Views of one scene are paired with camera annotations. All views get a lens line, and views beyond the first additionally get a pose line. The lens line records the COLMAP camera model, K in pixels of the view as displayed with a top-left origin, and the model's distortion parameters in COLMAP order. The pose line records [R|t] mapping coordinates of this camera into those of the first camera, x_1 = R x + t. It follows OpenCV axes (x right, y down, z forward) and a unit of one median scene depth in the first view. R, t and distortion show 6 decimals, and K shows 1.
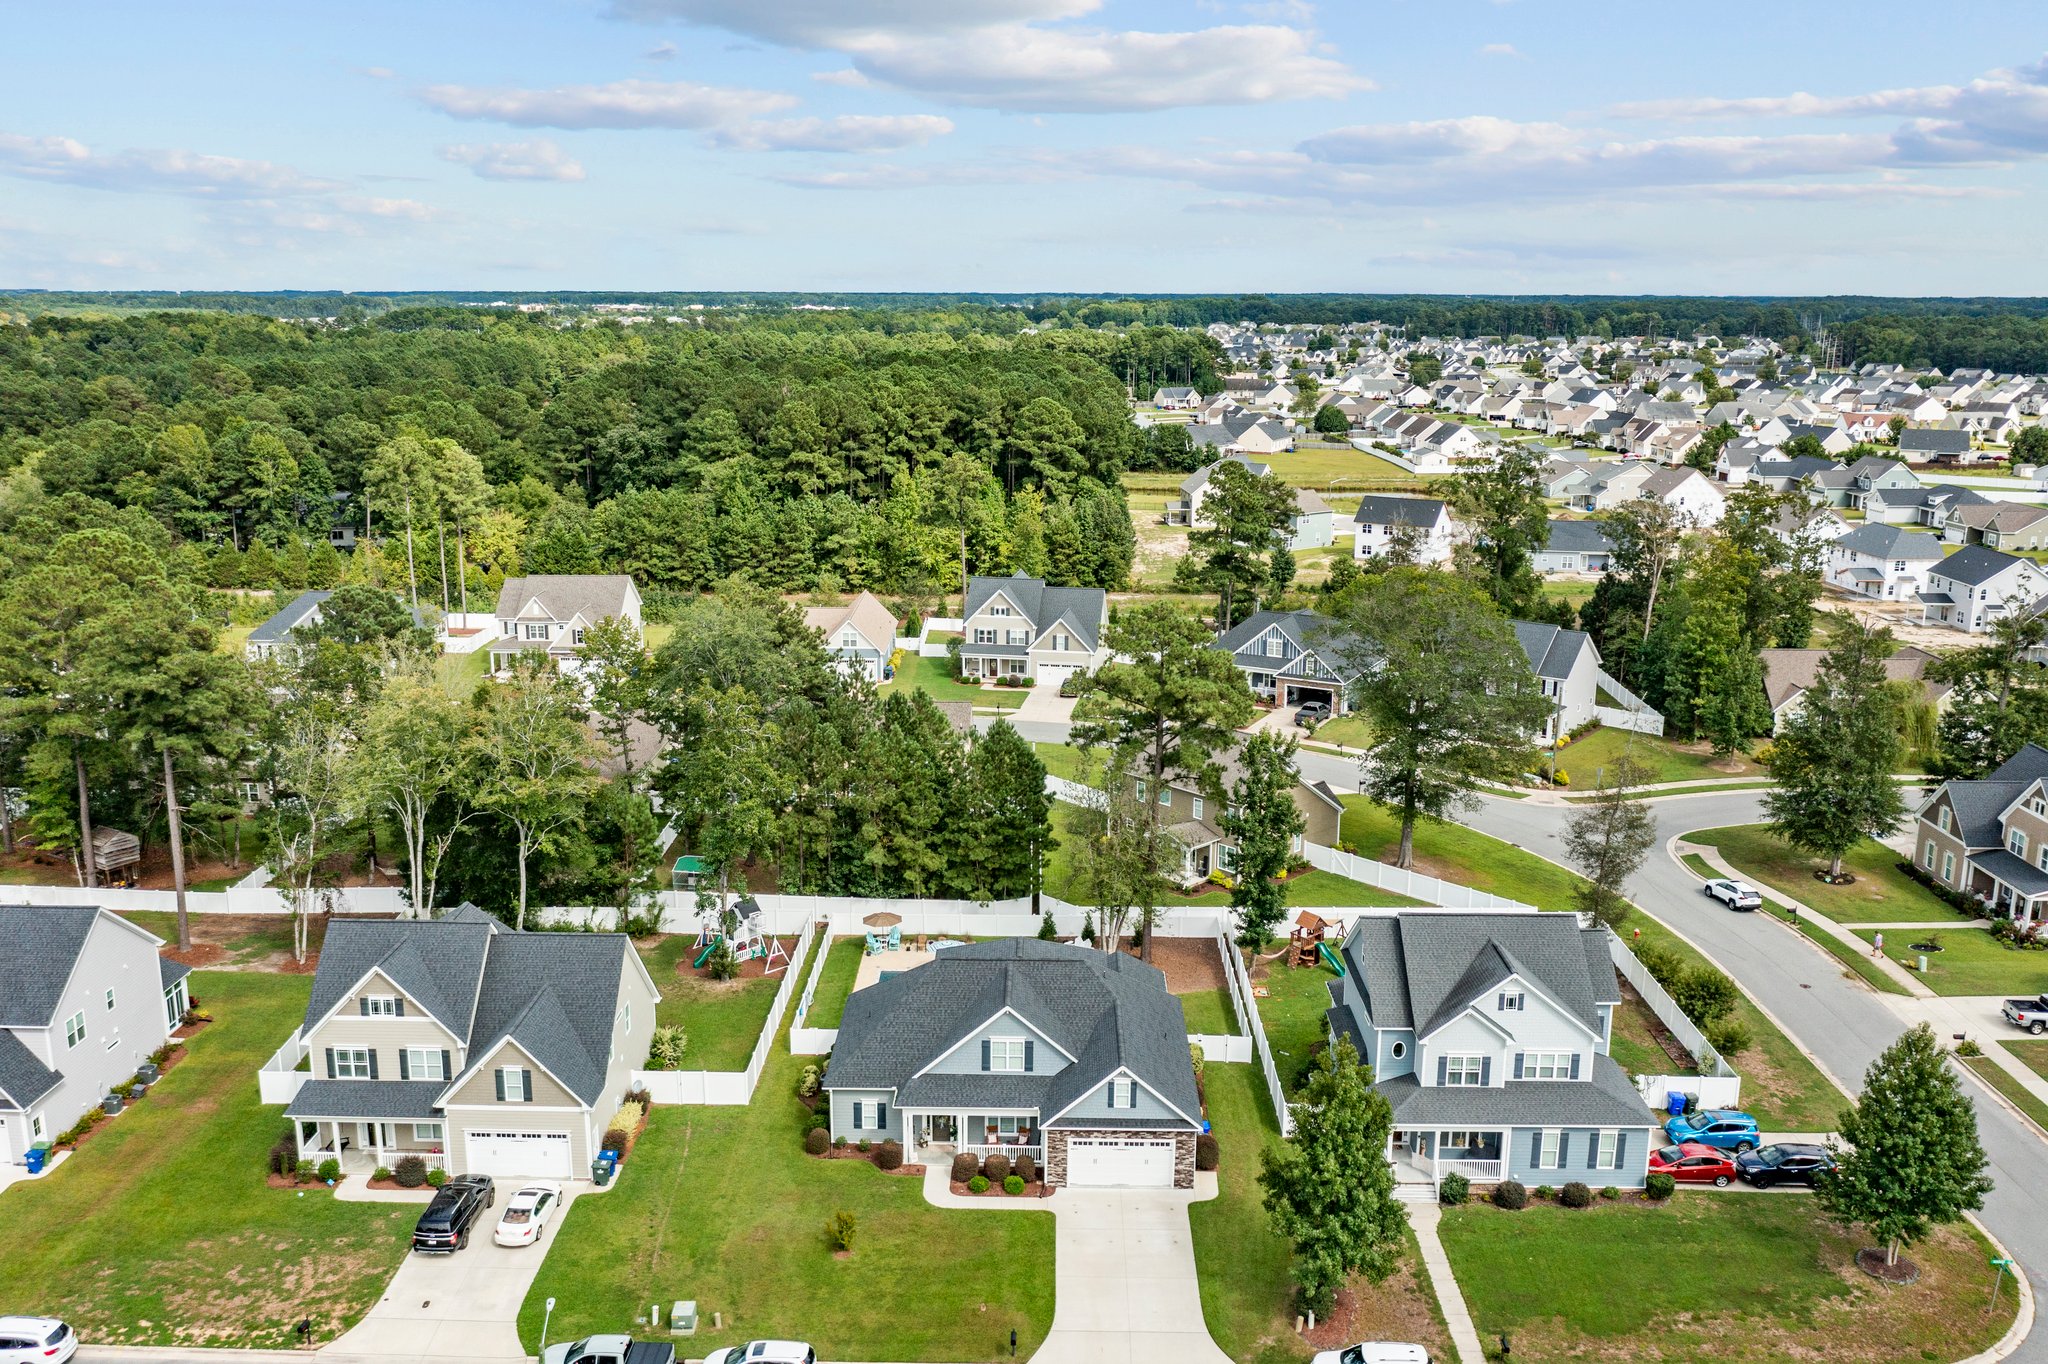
lens RADIAL K [[1571.4, 0, 1024.1], [0, 1571.4, 688.0], [0, 0, 1]] dist [-0.010507, -0.003194]
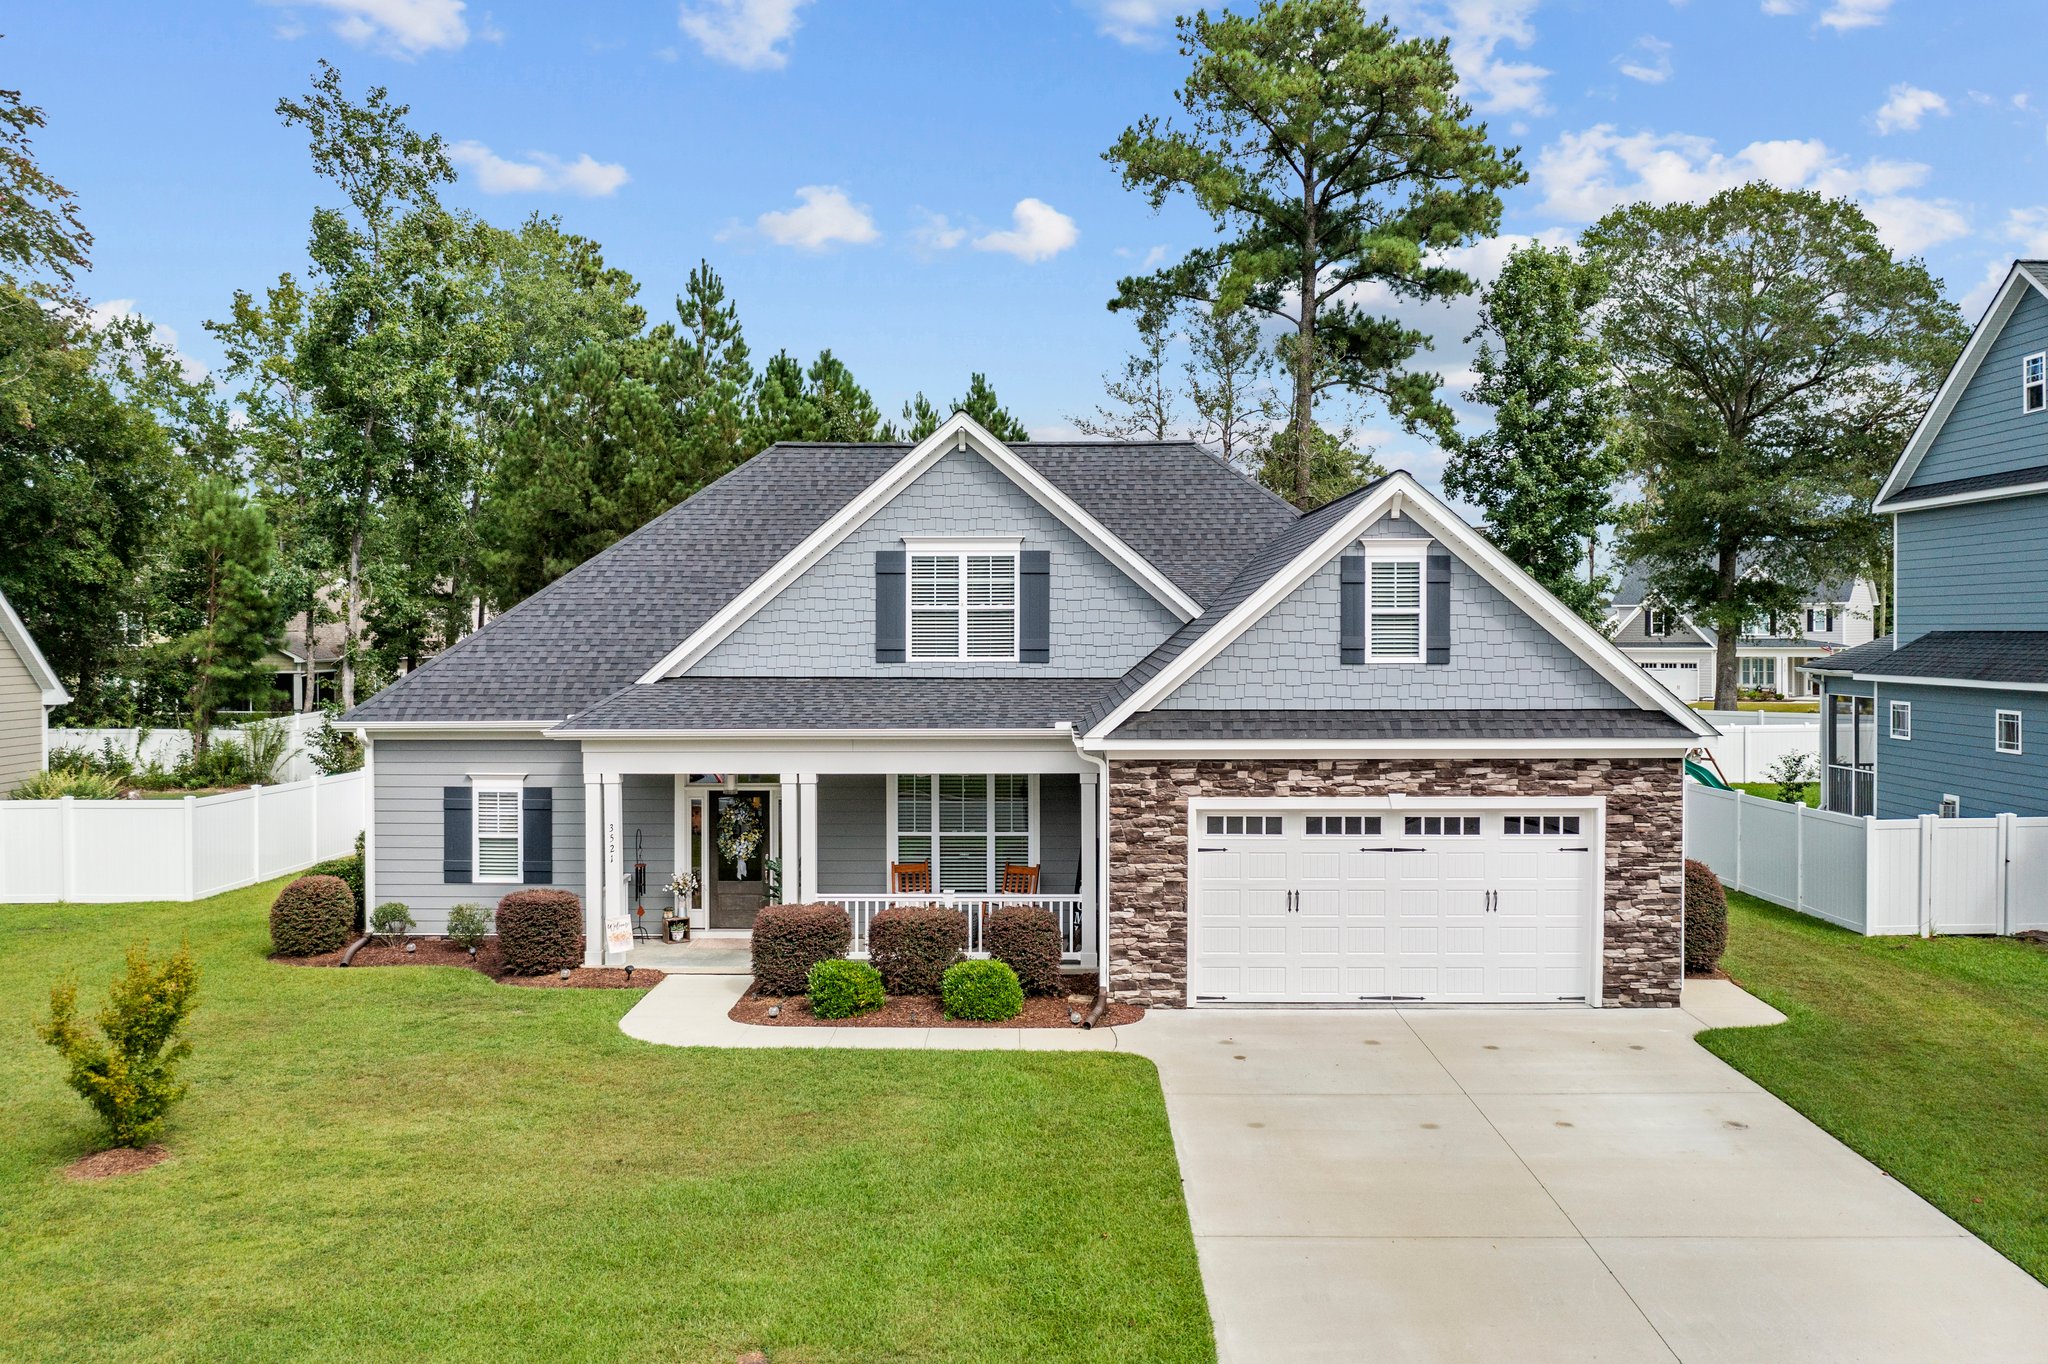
lens RADIAL K [[1571.4, 0, 1024.7], [0, 1571.4, 670.2], [0, 0, 1]] dist [-0.010507, -0.003194]
pose [[0.999947, -0.009860, -0.002842, 0.001801], [0.009064, 0.978534, -0.205885, 0.315109], [0.004811, 0.205849, 0.978572, 0.732249]]
